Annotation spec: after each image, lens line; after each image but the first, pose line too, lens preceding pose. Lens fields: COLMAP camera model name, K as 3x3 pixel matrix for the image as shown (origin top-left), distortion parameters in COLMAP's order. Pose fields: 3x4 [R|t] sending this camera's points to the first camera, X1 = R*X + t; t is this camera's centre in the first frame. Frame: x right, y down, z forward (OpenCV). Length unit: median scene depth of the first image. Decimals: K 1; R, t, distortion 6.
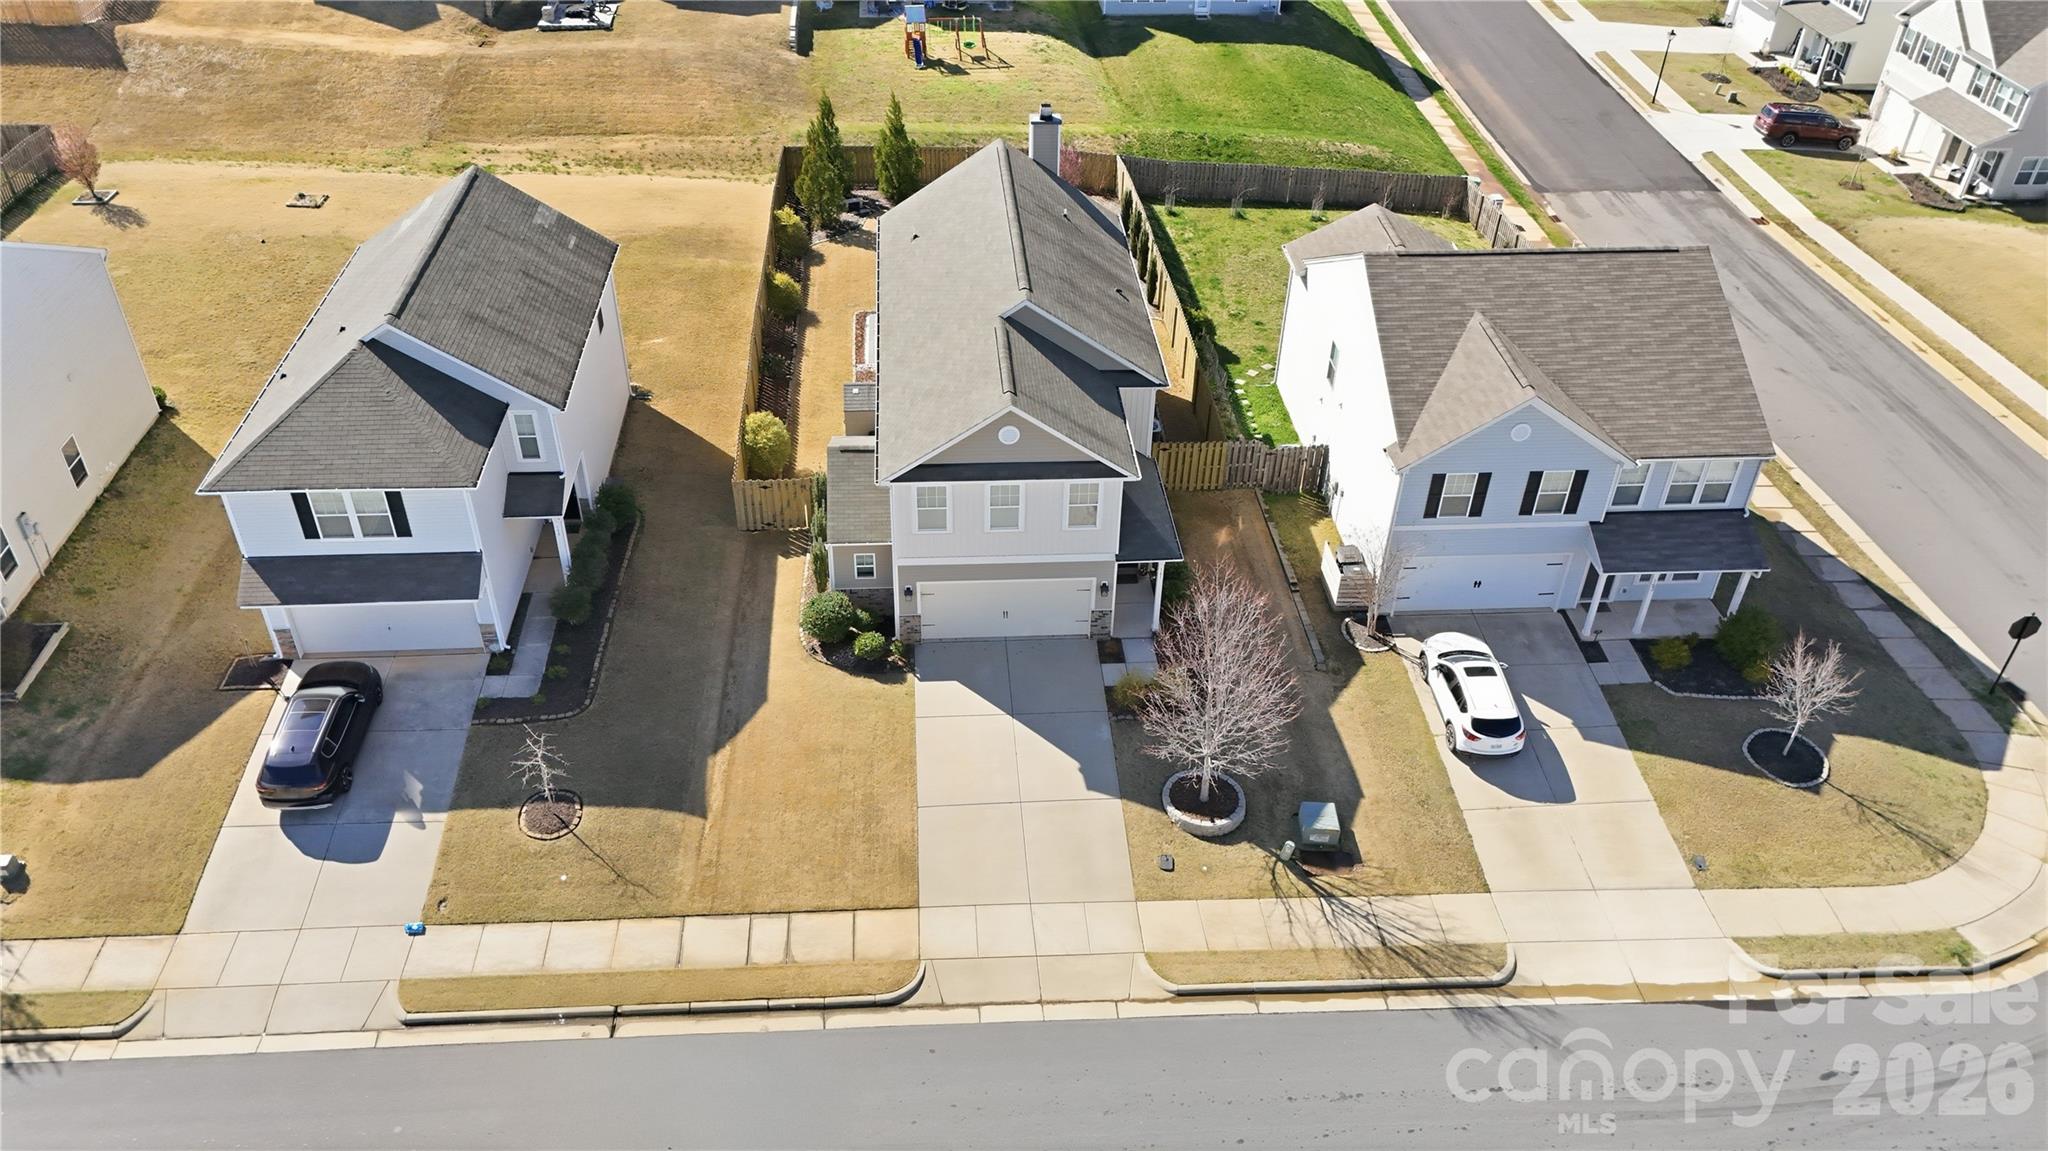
lens RADIAL K [[1523.0, 0, 1024.0], [0, 1523.0, 575.5], [0, 0, 1]] dist [0.069767, -0.052647]
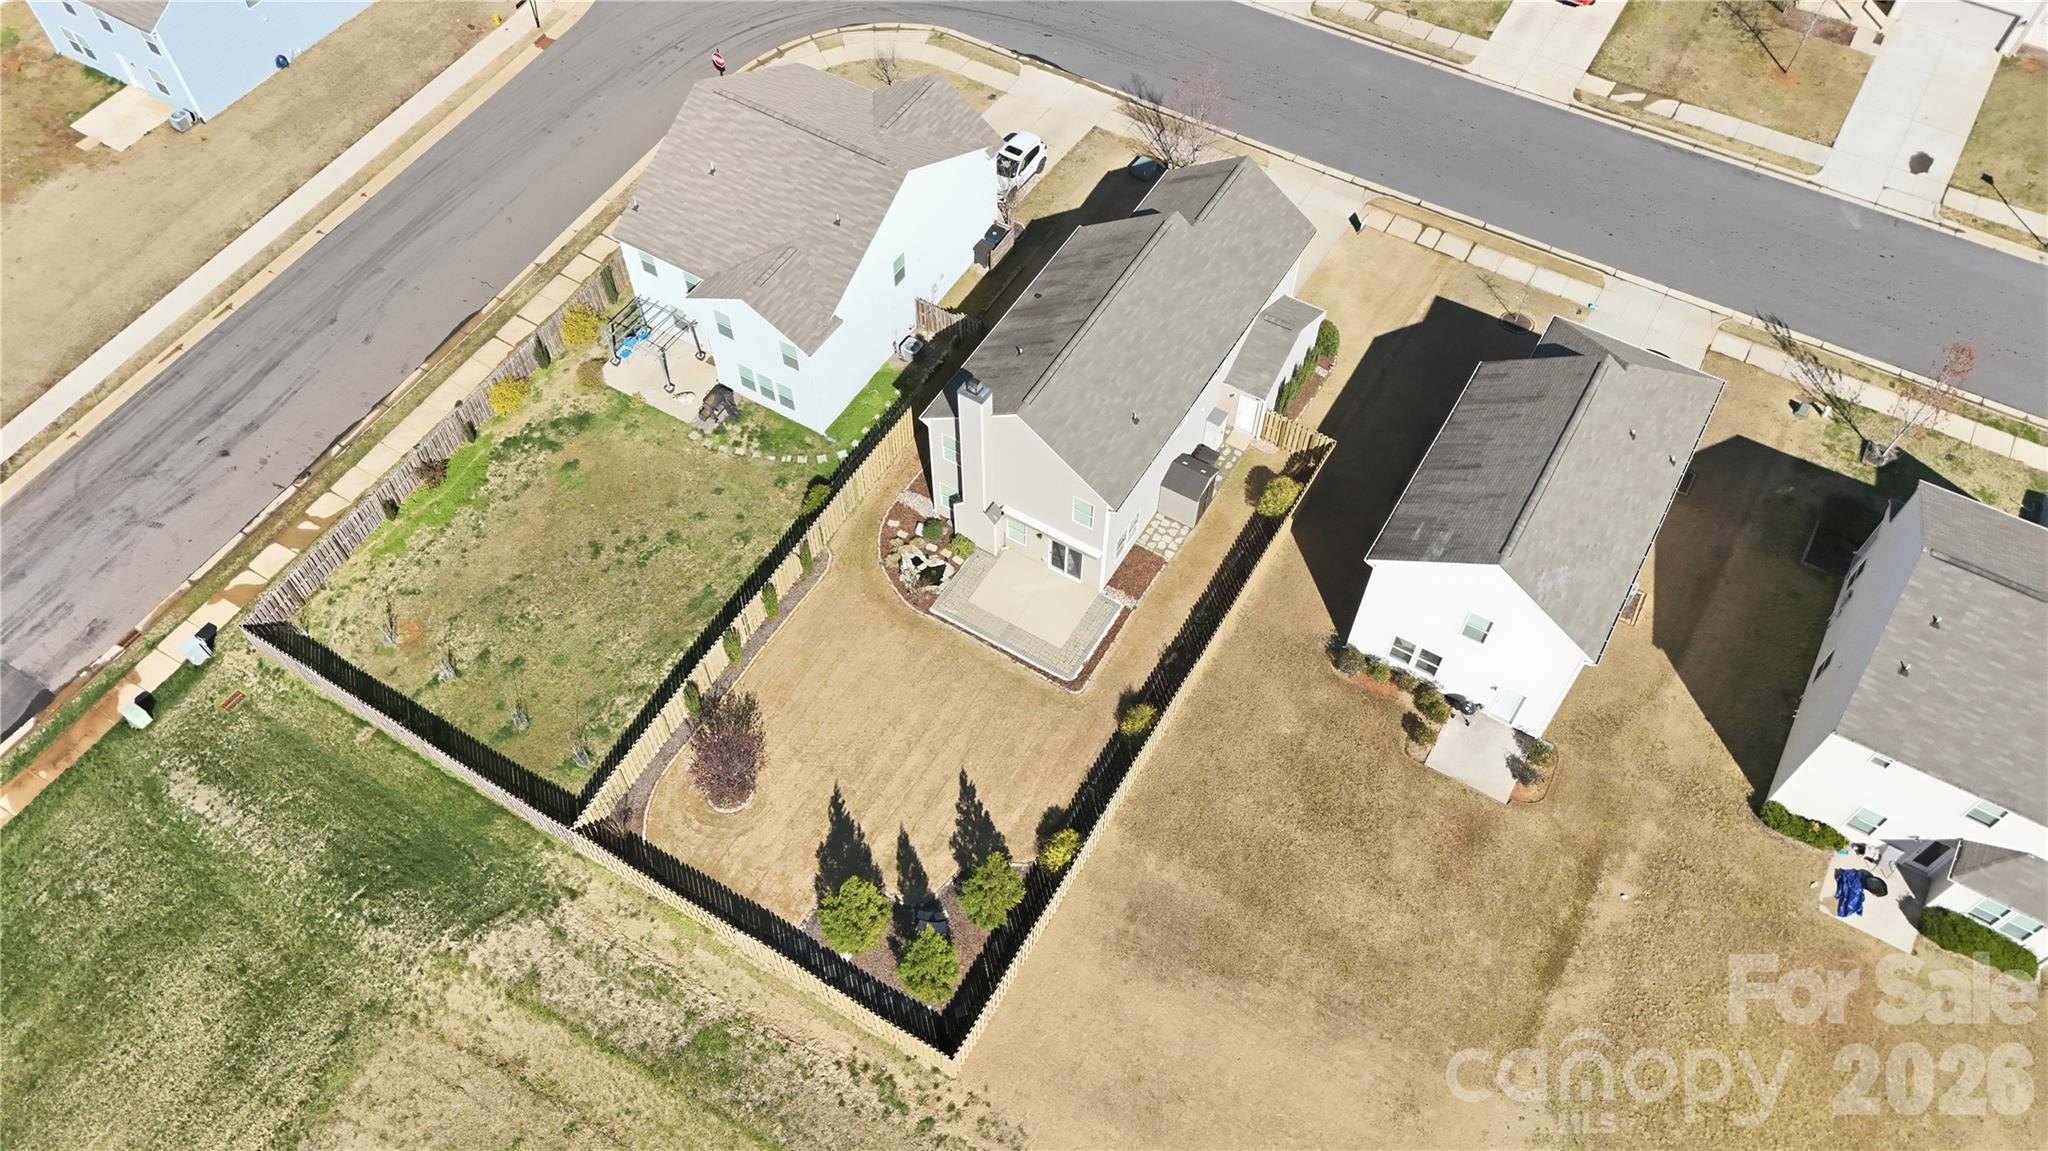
lens RADIAL K [[1437.7, 0, 1024.0], [0, 1437.7, 575.5], [0, 0, 1]] dist [0.099714, -0.111463]
pose [[-0.814985, -0.497213, 0.297623, -0.472535], [0.320956, 0.040320, 0.946236, -1.563058], [-0.482480, 0.866691, 0.126723, 1.264222]]
